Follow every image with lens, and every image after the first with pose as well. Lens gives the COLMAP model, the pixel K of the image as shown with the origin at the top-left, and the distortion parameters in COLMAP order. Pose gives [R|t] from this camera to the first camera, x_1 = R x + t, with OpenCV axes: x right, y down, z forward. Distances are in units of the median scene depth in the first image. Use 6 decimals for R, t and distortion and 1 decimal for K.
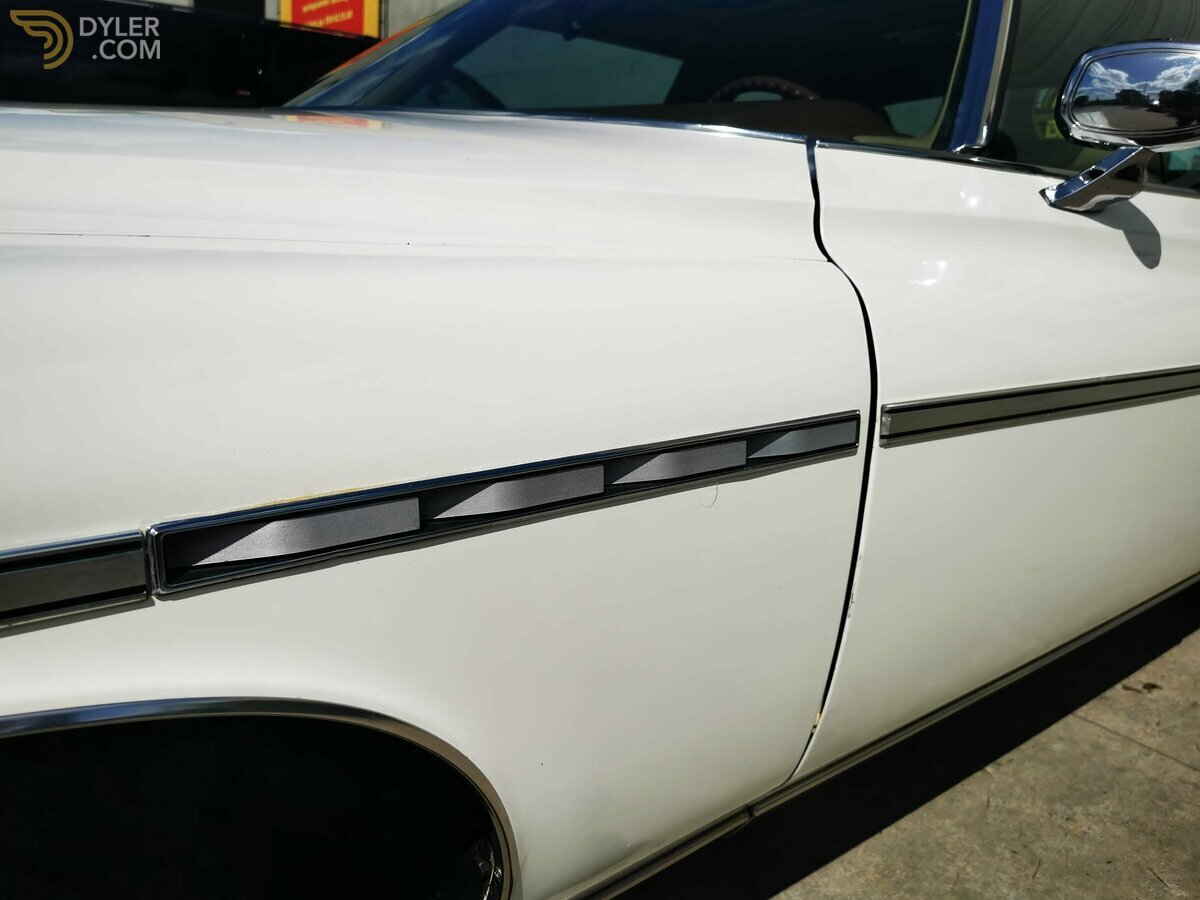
lens RADIAL K [[925.0, 0, 596.4], [0, 925.0, 450.0], [0, 0, 1]] dist [0.076380, -0.101932]
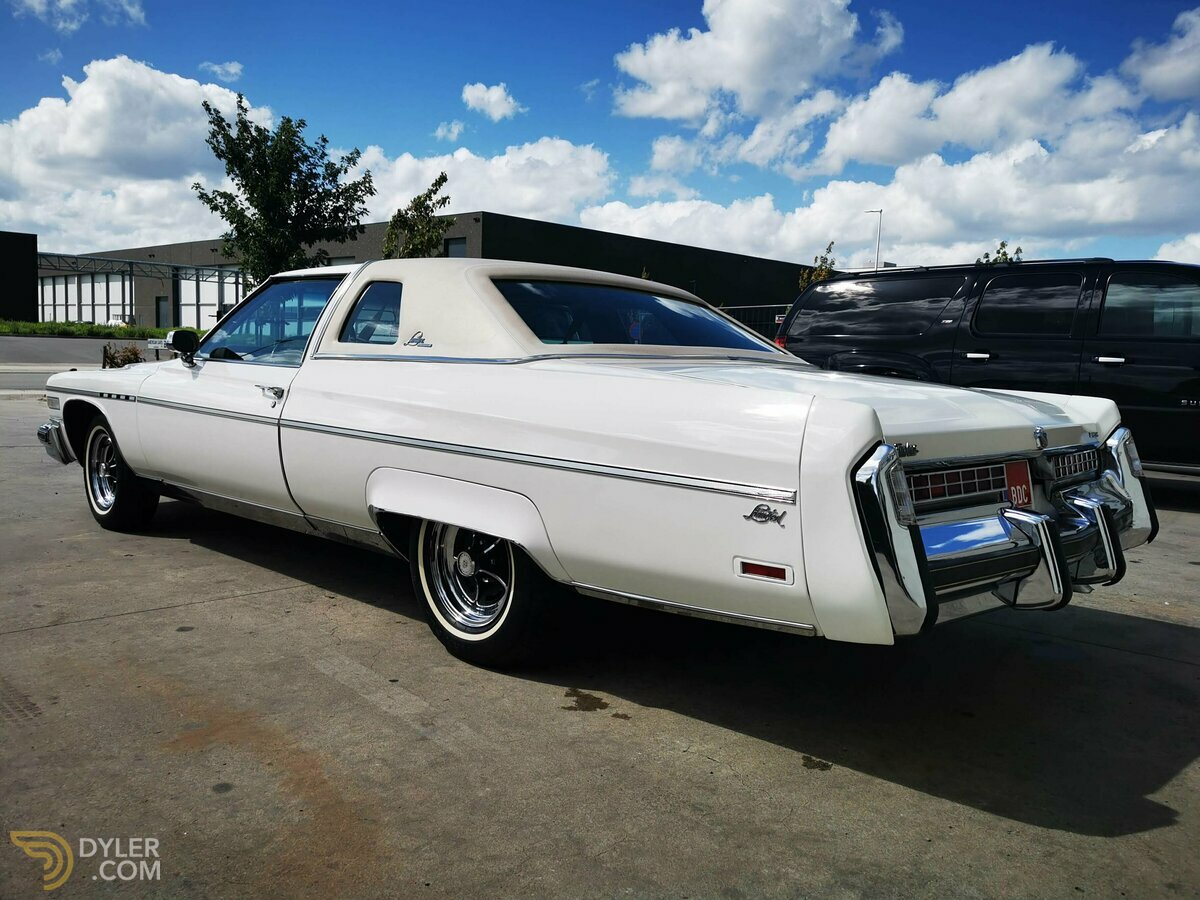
lens RADIAL K [[925.0, 0, 596.4], [0, 925.0, 450.0], [0, 0, 1]] dist [0.076380, -0.101932]
pose [[0.137995, 0.044398, -0.989437, 4.902985], [-0.276225, 0.961082, 0.004601, -0.405096], [0.951135, 0.272672, 0.144888, 2.171094]]
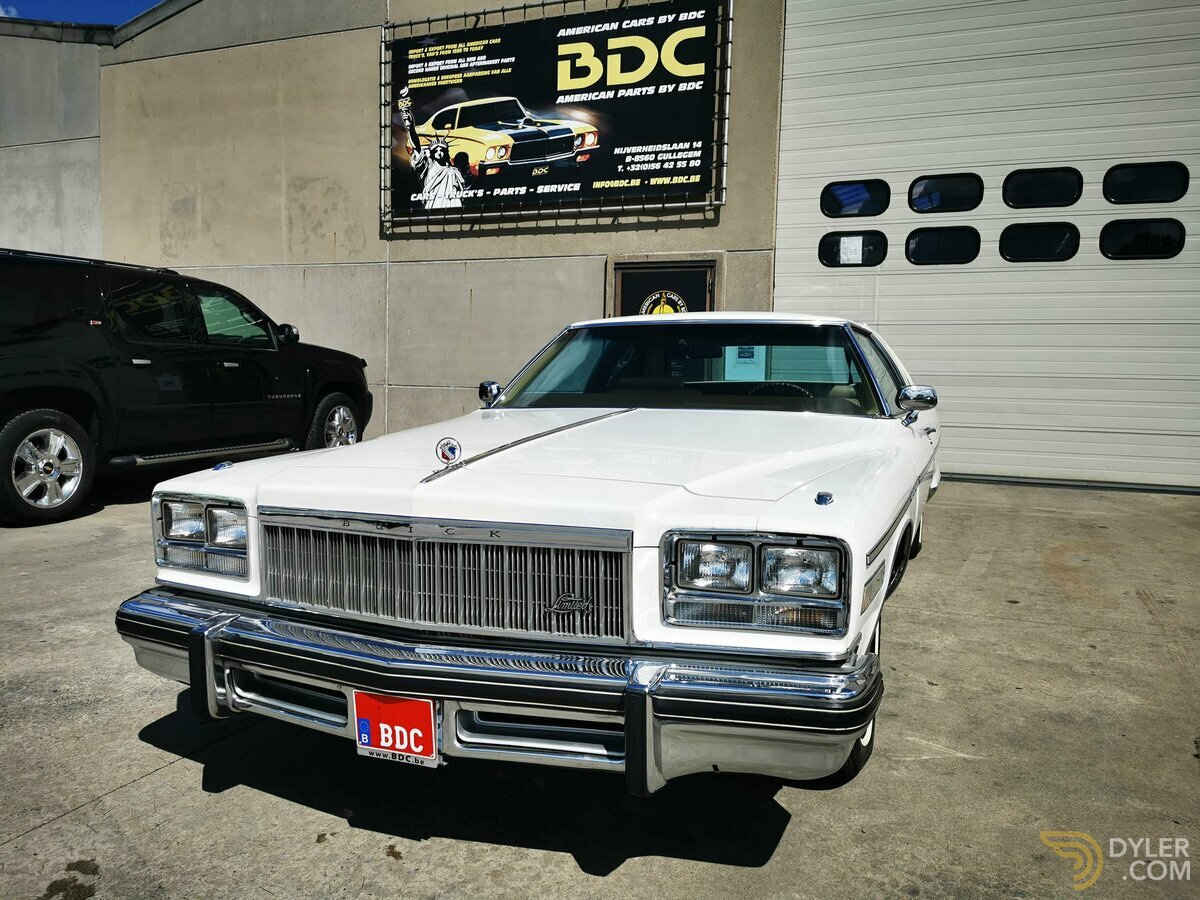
lens RADIAL K [[925.0, 0, 596.4], [0, 925.0, 450.0], [0, 0, 1]] dist [0.076380, -0.101932]
pose [[0.865040, -0.088110, 0.493906, -2.382427], [0.161603, 0.980923, -0.108045, 0.042453], [-0.474964, 0.173280, 0.862776, -1.616307]]
